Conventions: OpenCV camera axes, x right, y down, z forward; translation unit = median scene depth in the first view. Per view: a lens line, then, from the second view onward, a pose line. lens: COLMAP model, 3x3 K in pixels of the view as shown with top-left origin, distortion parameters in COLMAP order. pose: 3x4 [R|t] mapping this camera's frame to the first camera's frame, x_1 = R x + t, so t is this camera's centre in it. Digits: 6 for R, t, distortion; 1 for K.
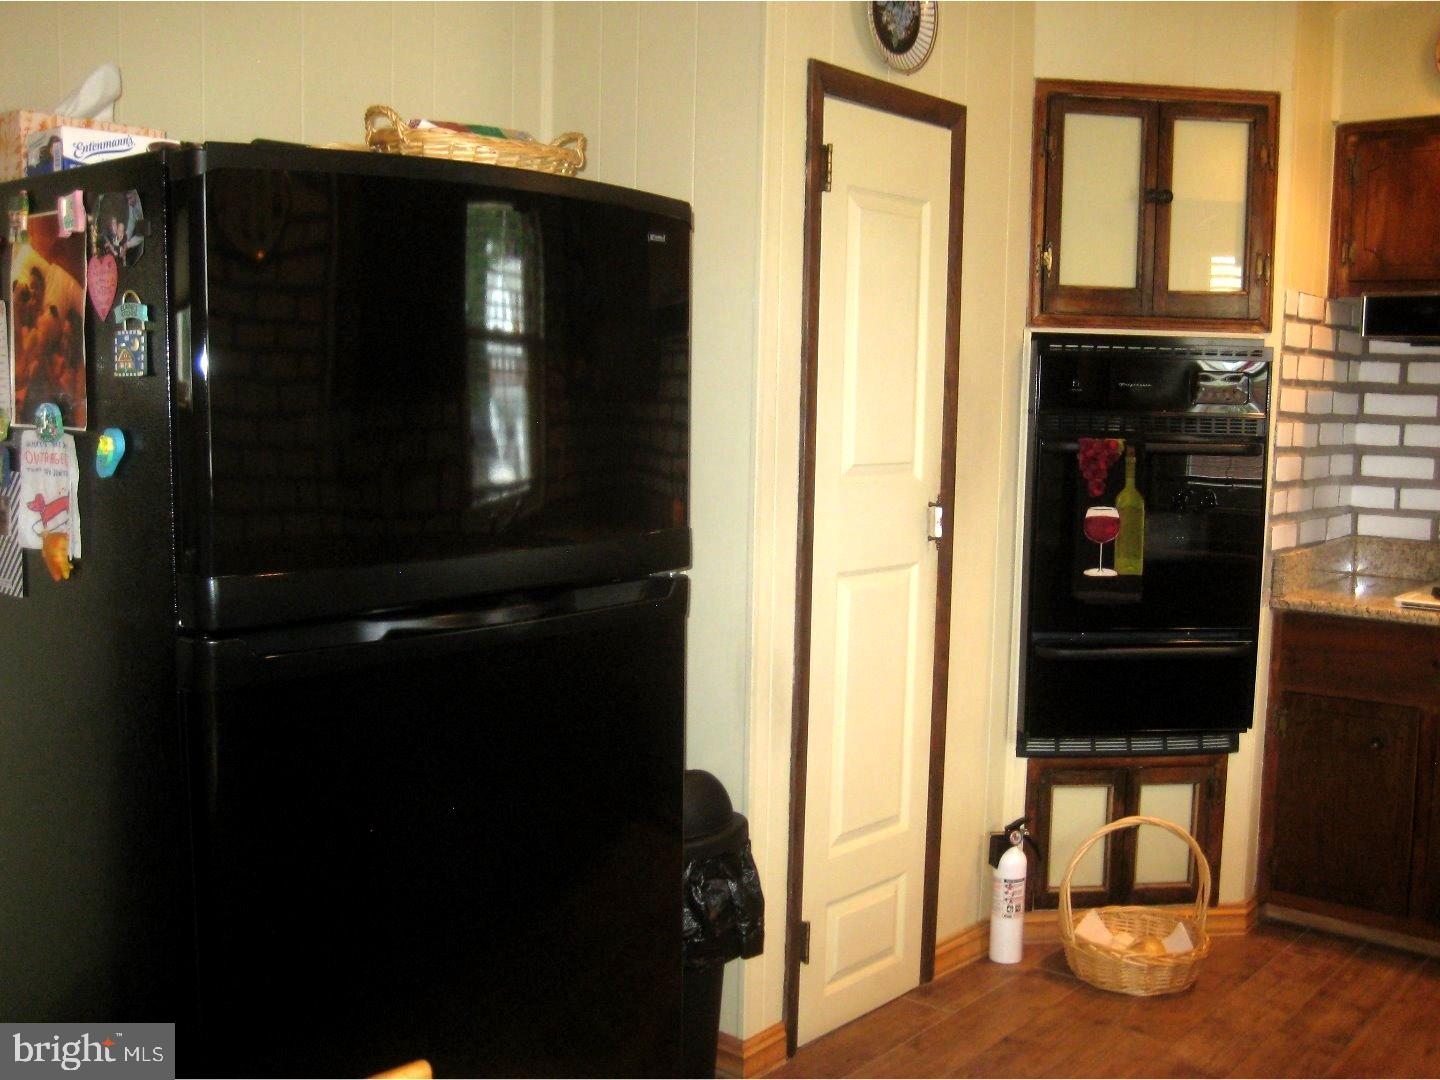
lens RADIAL K [[1511.7, 0, 731.9], [0, 1511.7, 544.5], [0, 0, 1]] dist [-0.156167, 0.210487]
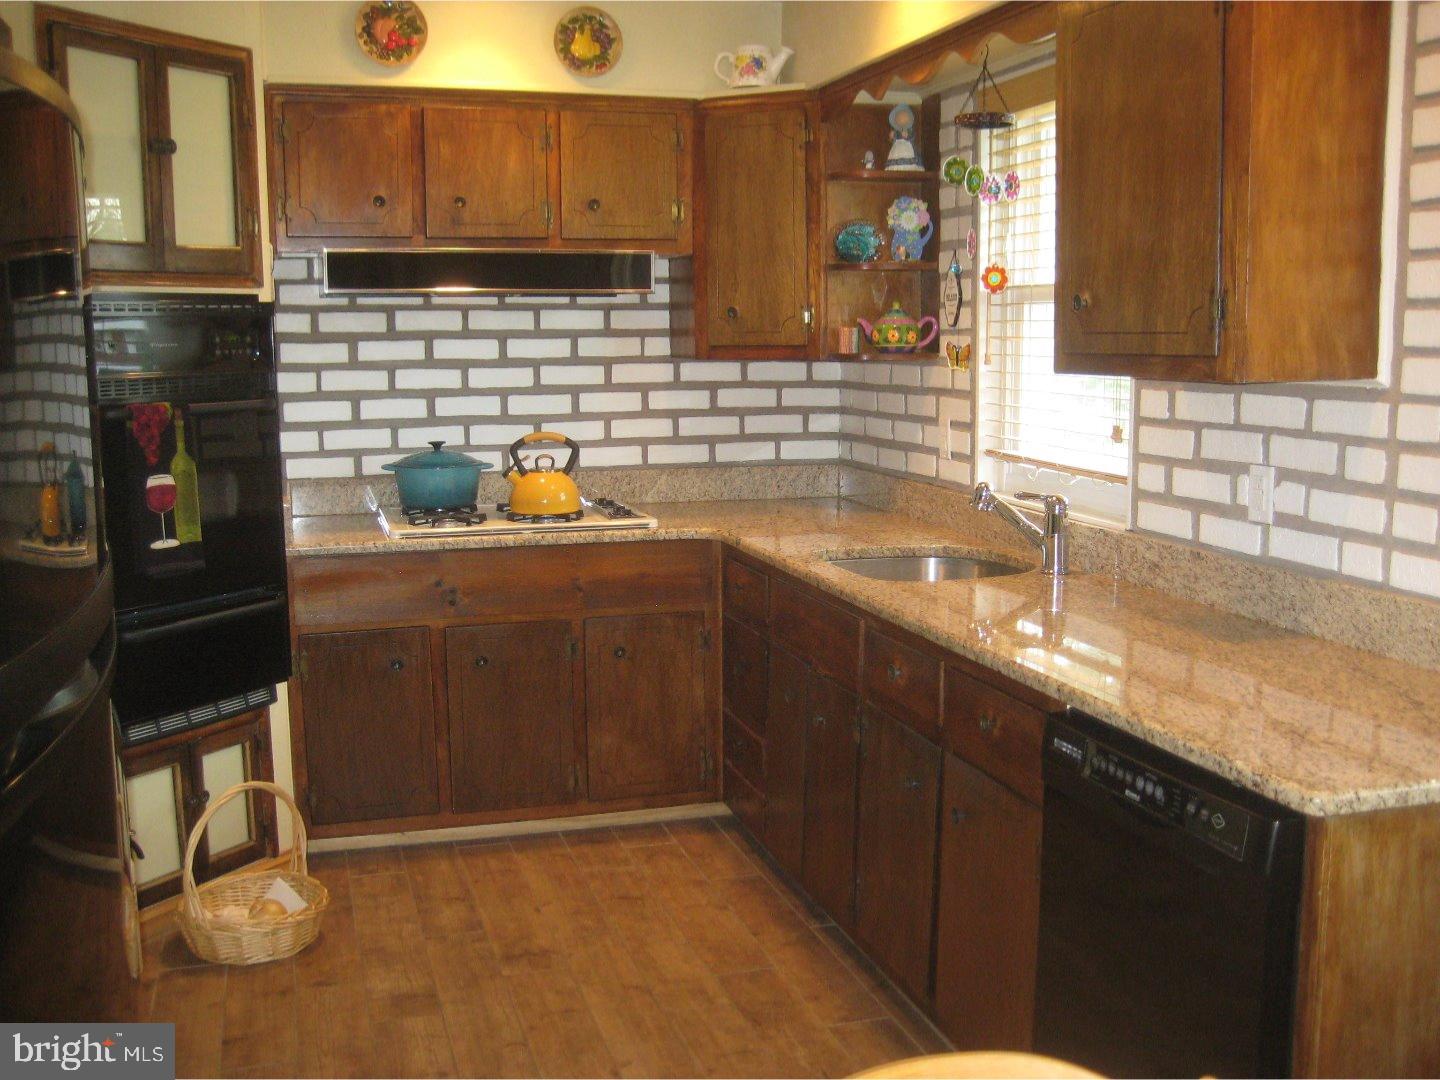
lens RADIAL K [[1511.7, 0, 731.9], [0, 1511.7, 544.5], [0, 0, 1]] dist [-0.156167, 0.210487]
pose [[0.570131, -0.135918, 0.810233, -0.304227], [0.105984, 0.990147, 0.091522, -0.028273], [-0.814689, 0.033692, 0.578919, 0.159004]]
